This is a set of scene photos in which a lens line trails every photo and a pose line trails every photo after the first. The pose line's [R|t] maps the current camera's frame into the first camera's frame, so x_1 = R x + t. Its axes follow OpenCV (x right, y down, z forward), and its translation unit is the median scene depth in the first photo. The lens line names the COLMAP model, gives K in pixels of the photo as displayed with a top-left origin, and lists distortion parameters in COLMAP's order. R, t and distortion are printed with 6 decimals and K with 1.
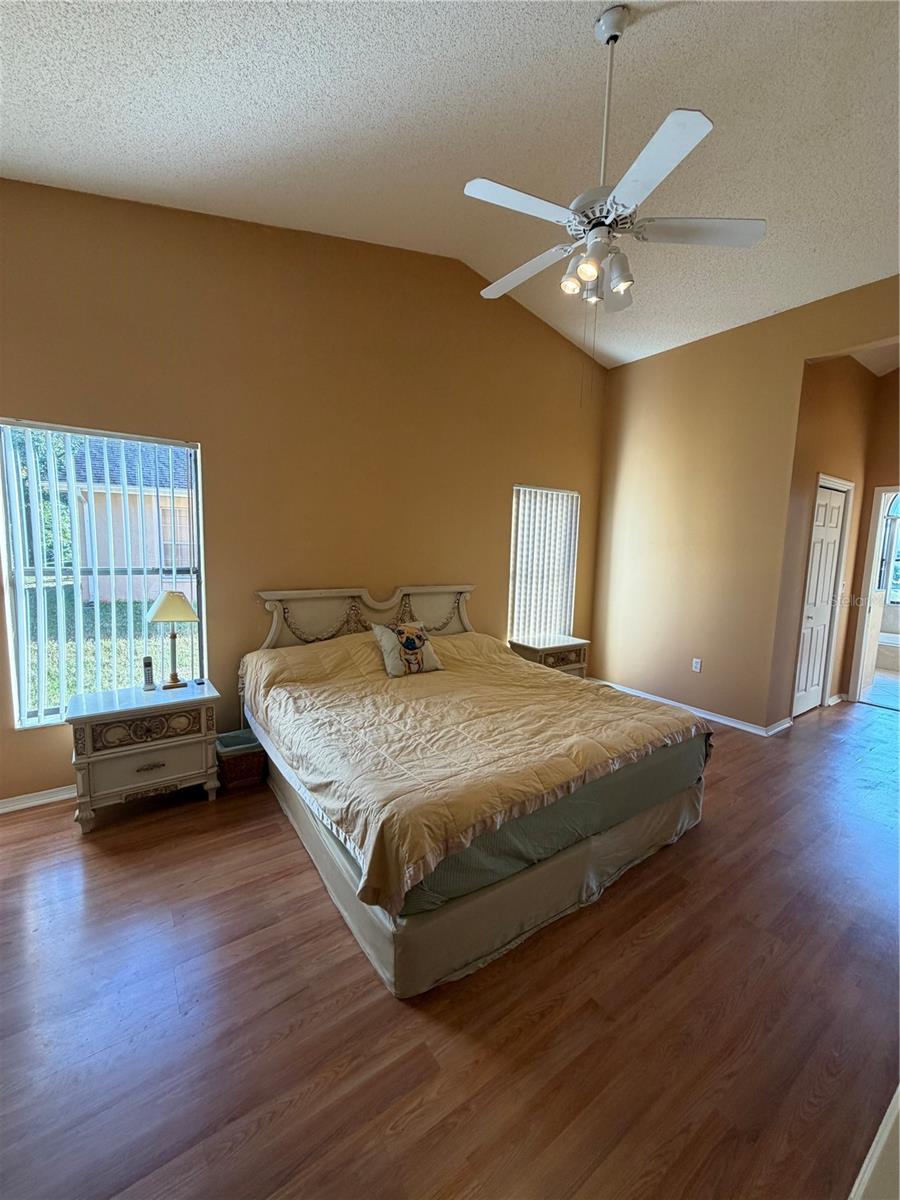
lens RADIAL K [[483.1, 0, 450.7], [0, 483.1, 597.3], [0, 0, 1]] dist [0.002726, 0.000233]
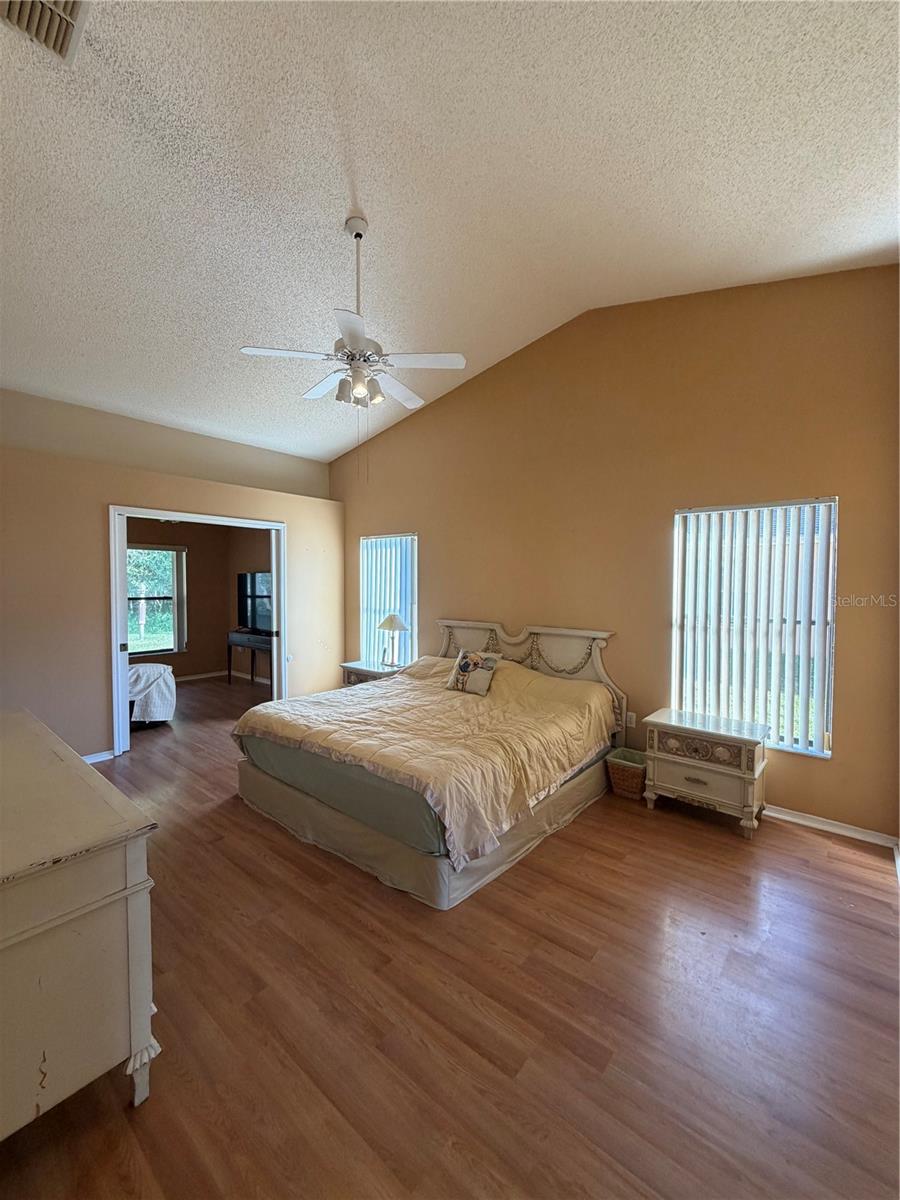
lens RADIAL K [[483.1, 0, 449.2], [0, 483.1, 599.9], [0, 0, 1]] dist [0.002726, 0.000233]
pose [[0.254022, 0.008258, -0.967163, 1.020386], [-0.105376, 0.994247, -0.019188, -0.043949], [0.961441, 0.106790, 0.253431, 0.576901]]
